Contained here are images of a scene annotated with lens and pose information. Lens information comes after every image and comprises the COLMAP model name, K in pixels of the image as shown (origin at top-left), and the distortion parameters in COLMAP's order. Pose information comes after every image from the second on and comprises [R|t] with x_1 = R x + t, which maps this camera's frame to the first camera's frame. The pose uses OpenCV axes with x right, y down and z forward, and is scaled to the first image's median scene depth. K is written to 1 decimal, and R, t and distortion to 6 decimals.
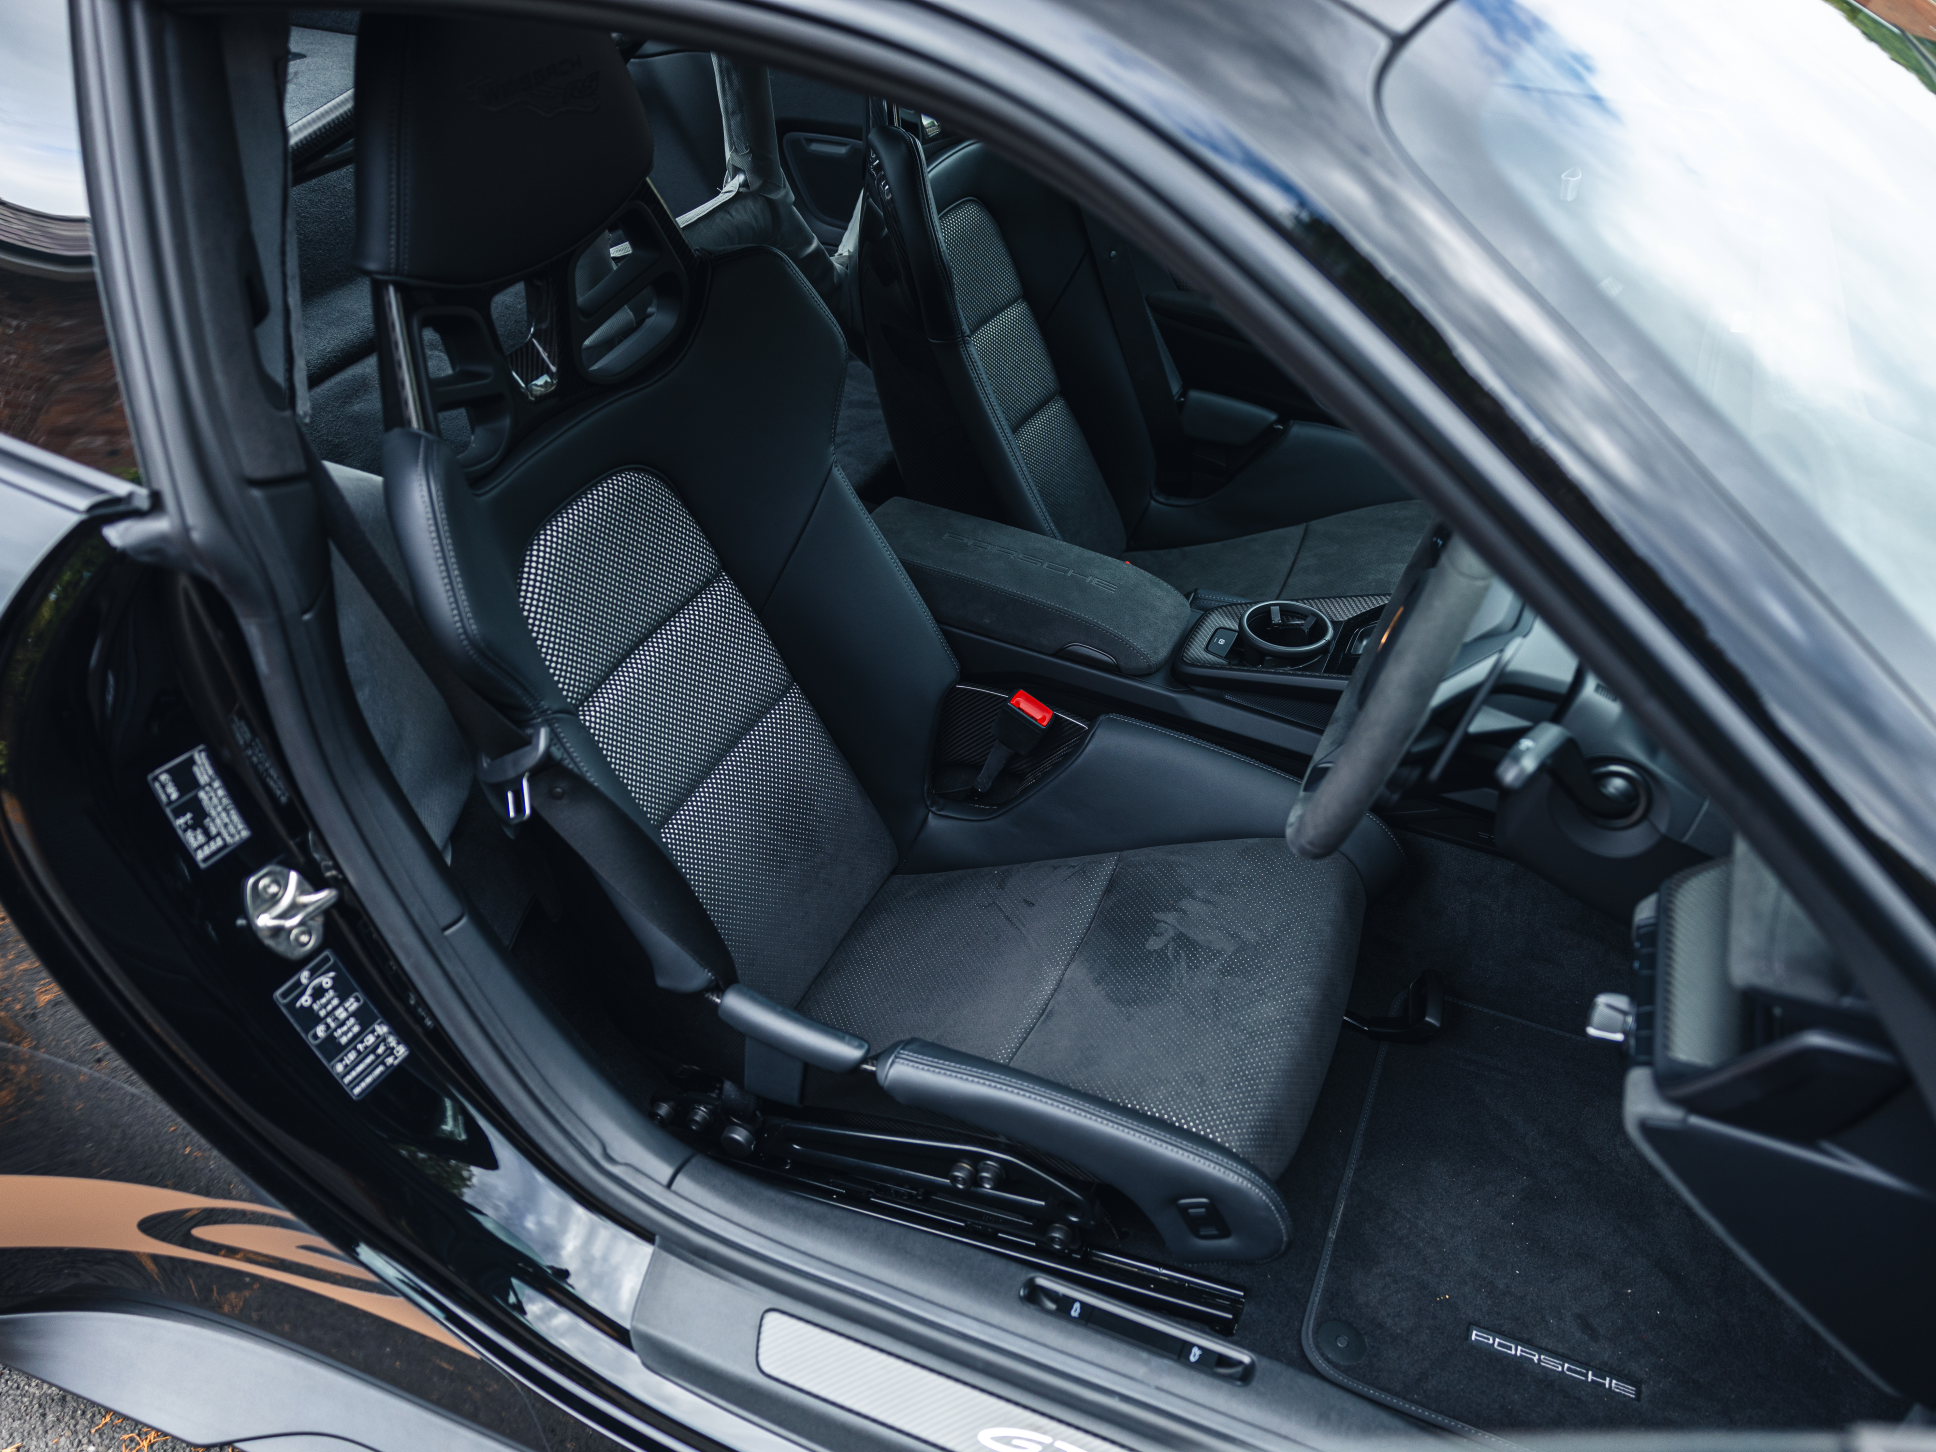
lens RADIAL K [[1489.1, 0, 975.6], [0, 1489.1, 718.4], [0, 0, 1]] dist [0.004073, 0.010272]
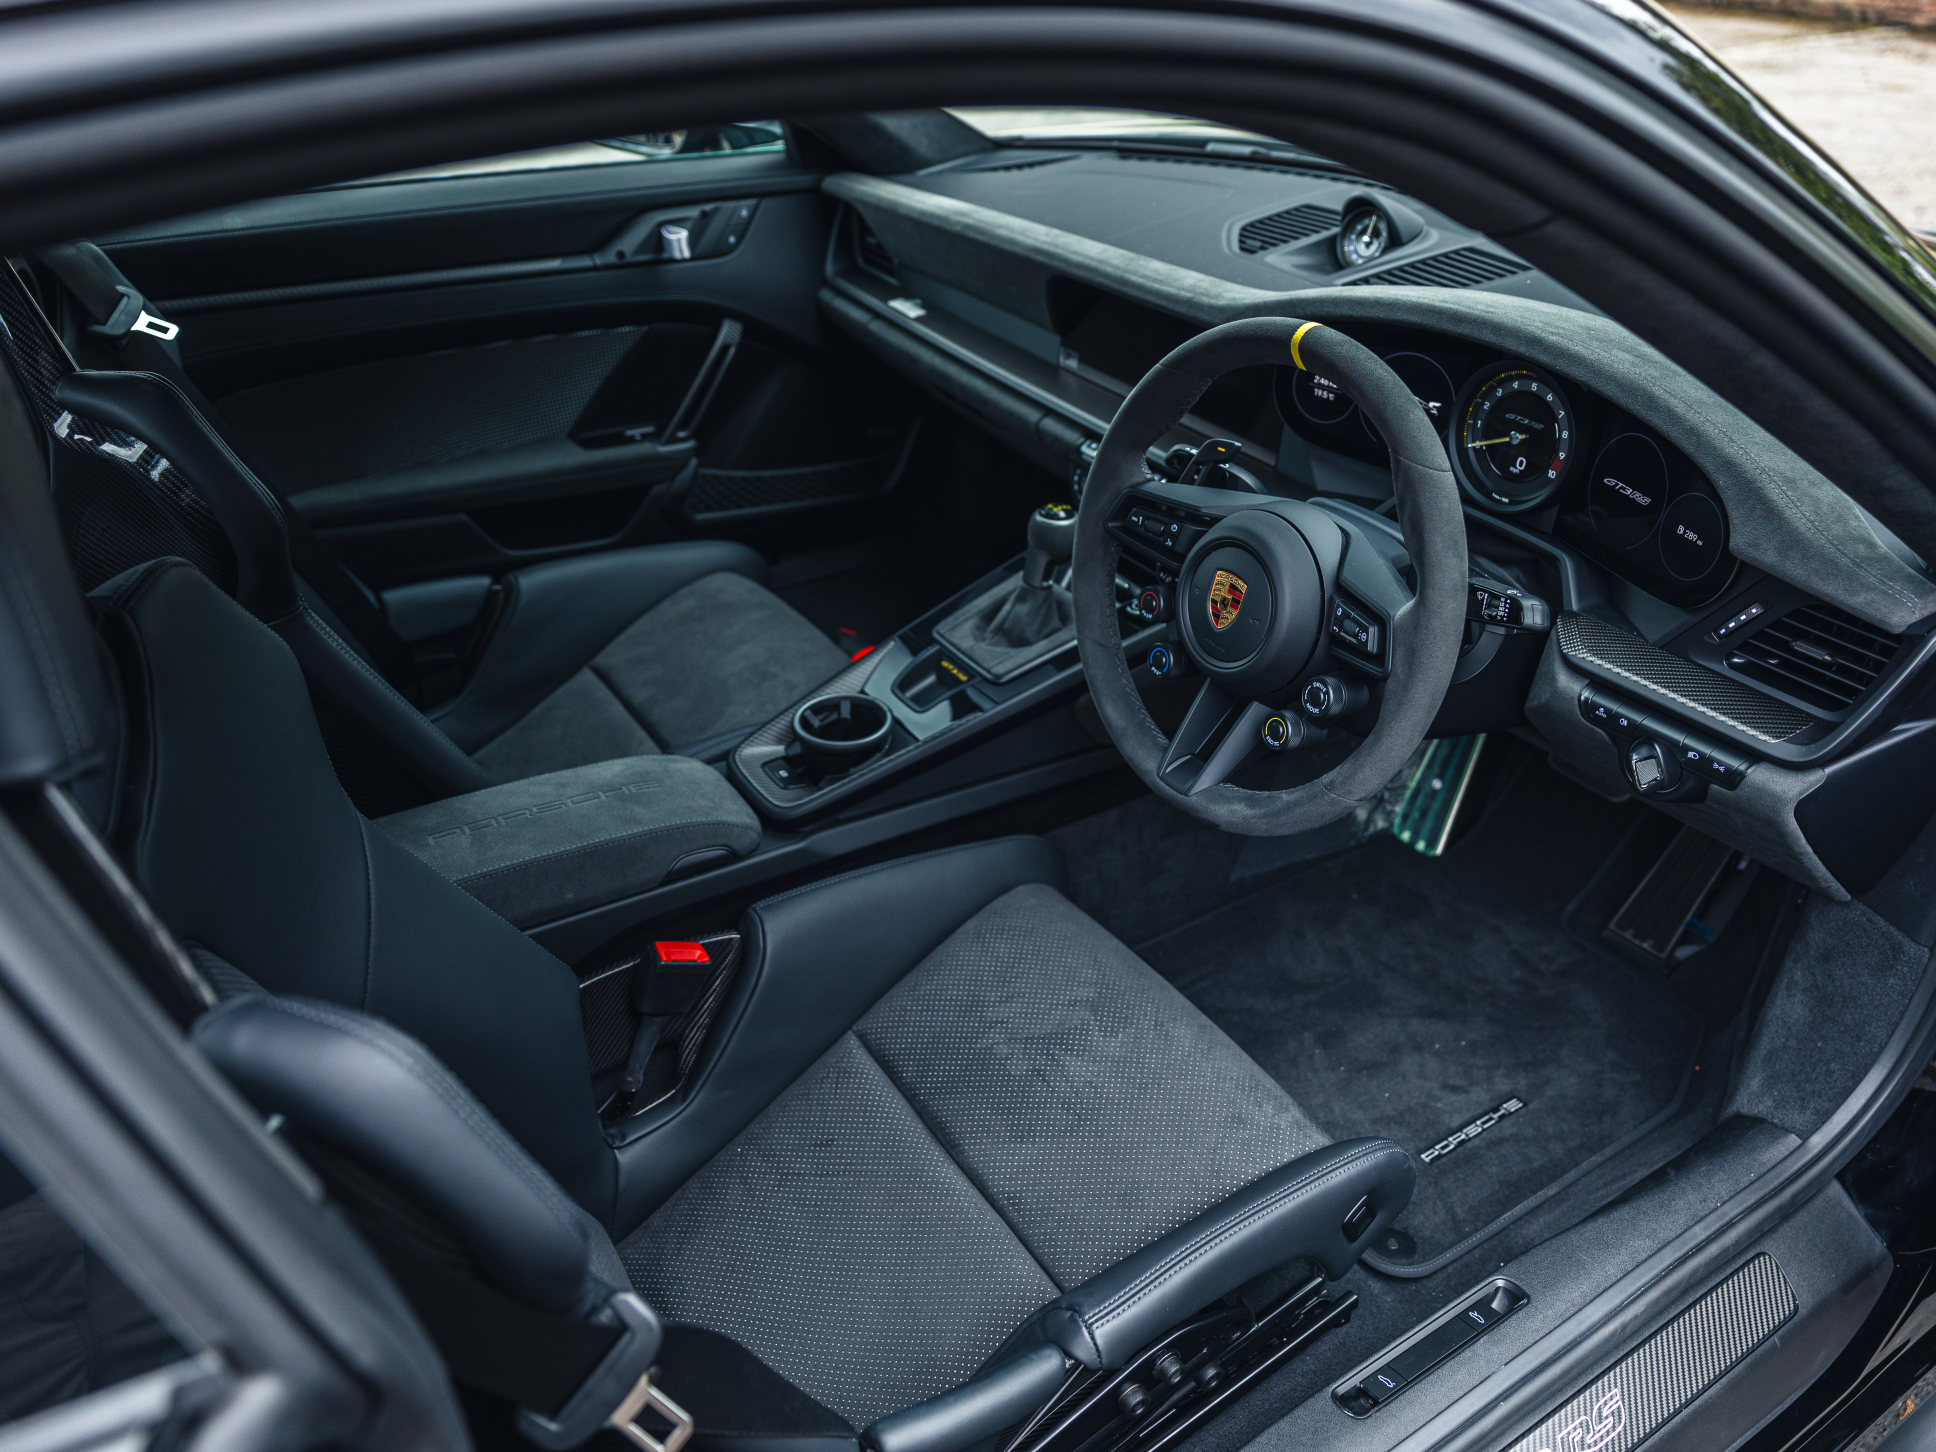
lens RADIAL K [[1489.1, 0, 914.0], [0, 1489.1, 743.0], [0, 0, 1]] dist [0.004073, 0.010272]
pose [[0.577257, -0.460386, 0.674403, -0.388836], [0.510175, 0.848209, 0.142351, -0.156115], [-0.637571, 0.261890, 0.724512, 0.298003]]
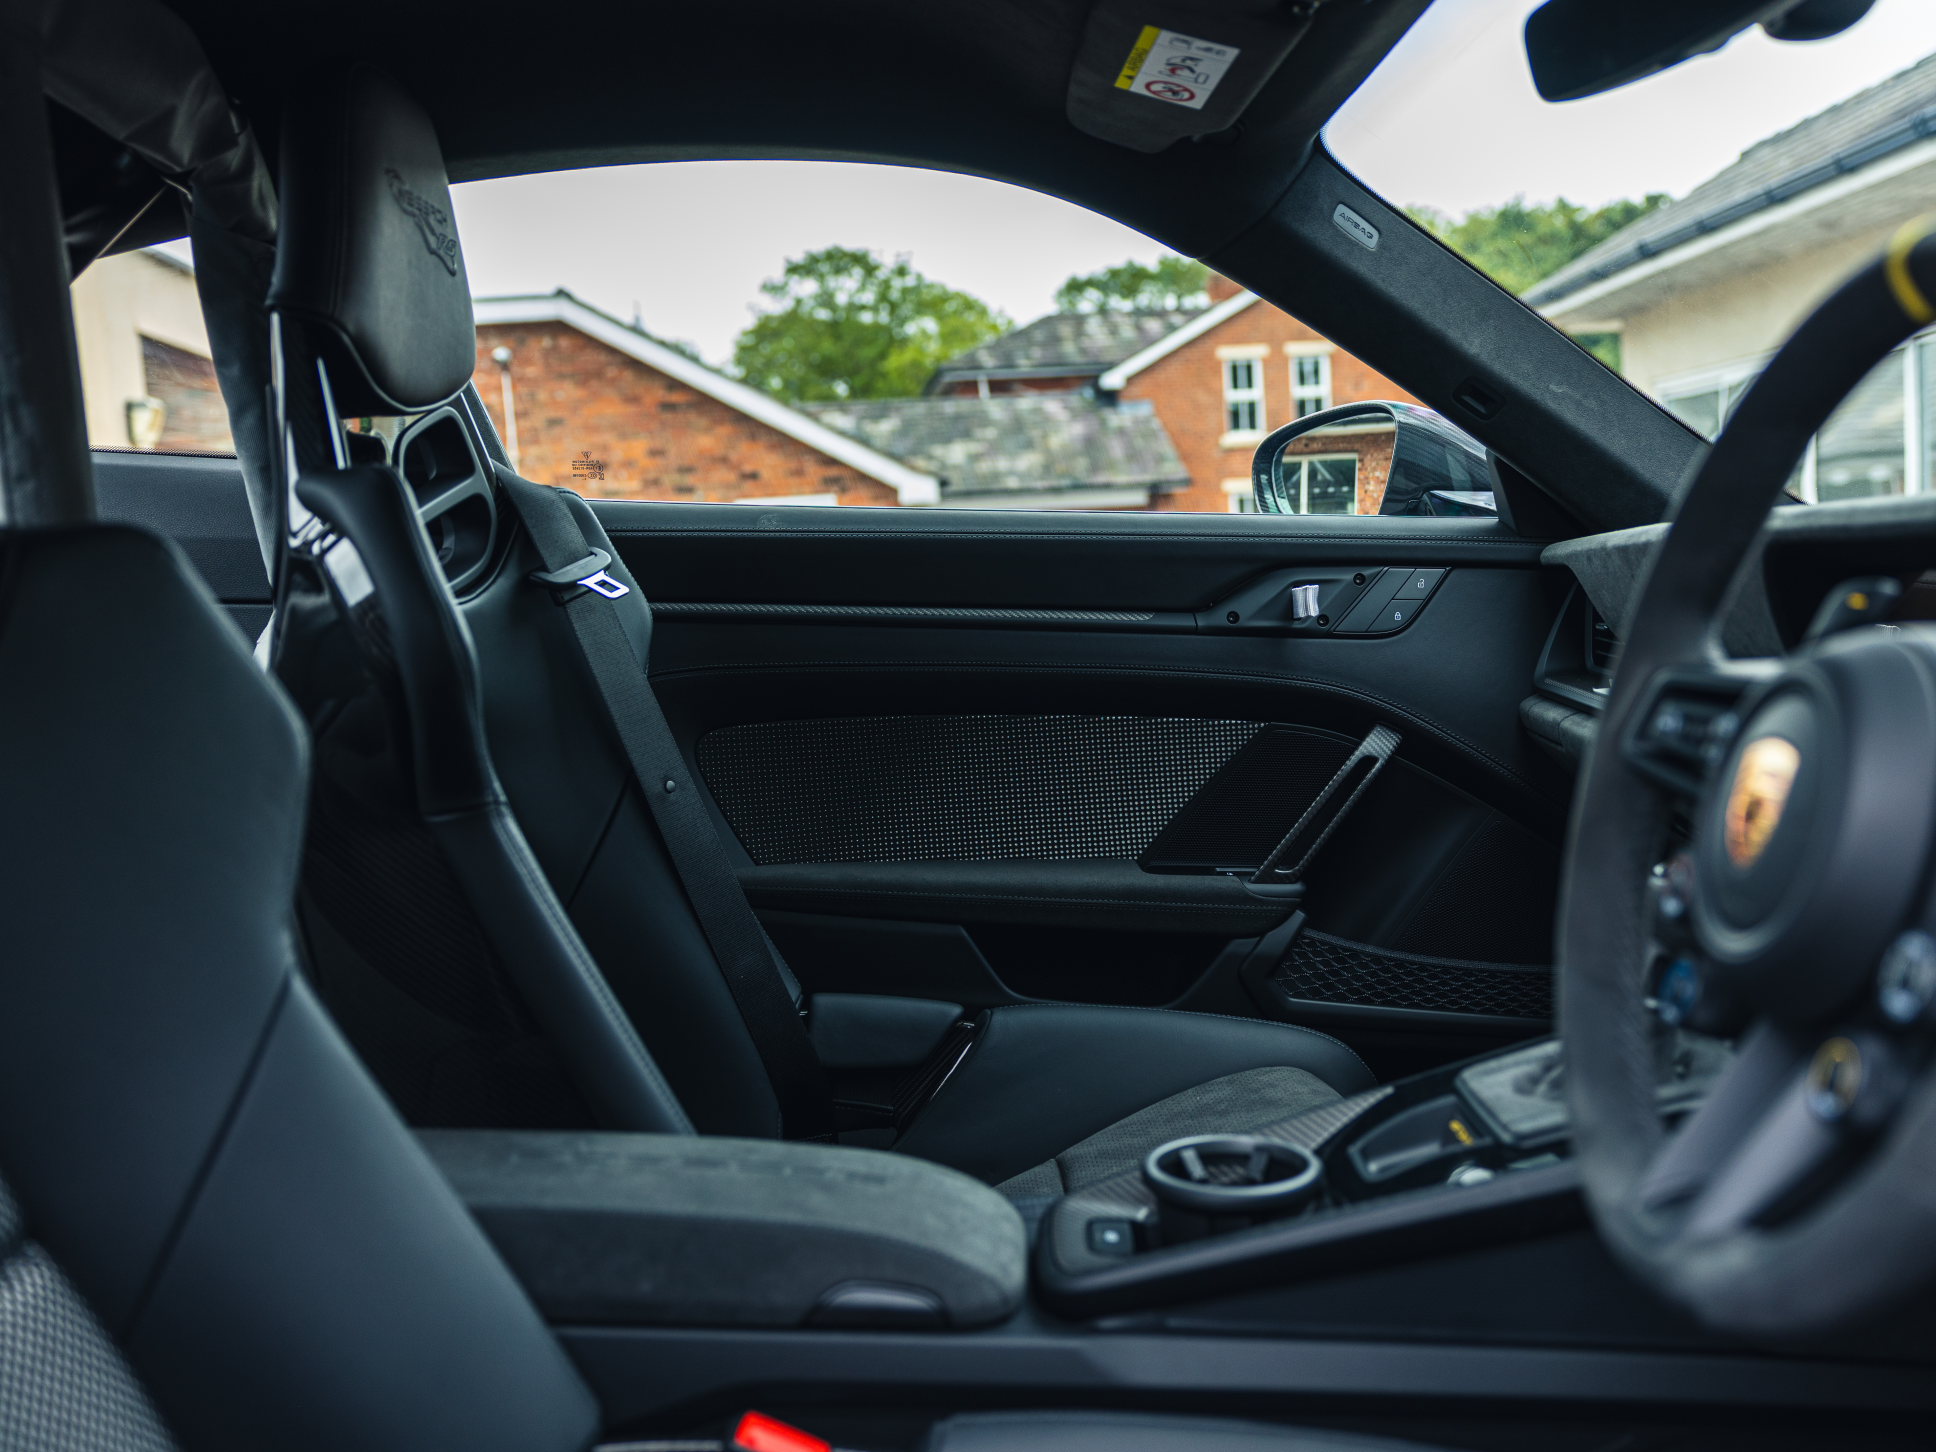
lens RADIAL K [[1872.0, 0, 979.6], [0, 1872.0, 730.2], [0, 0, 1]] dist [0.024463, 0.000000]
pose [[0.919686, -0.064355, 0.387346, -0.117110], [0.257713, 0.843200, -0.471802, 0.095405], [-0.296247, 0.533734, 0.792065, 0.411186]]
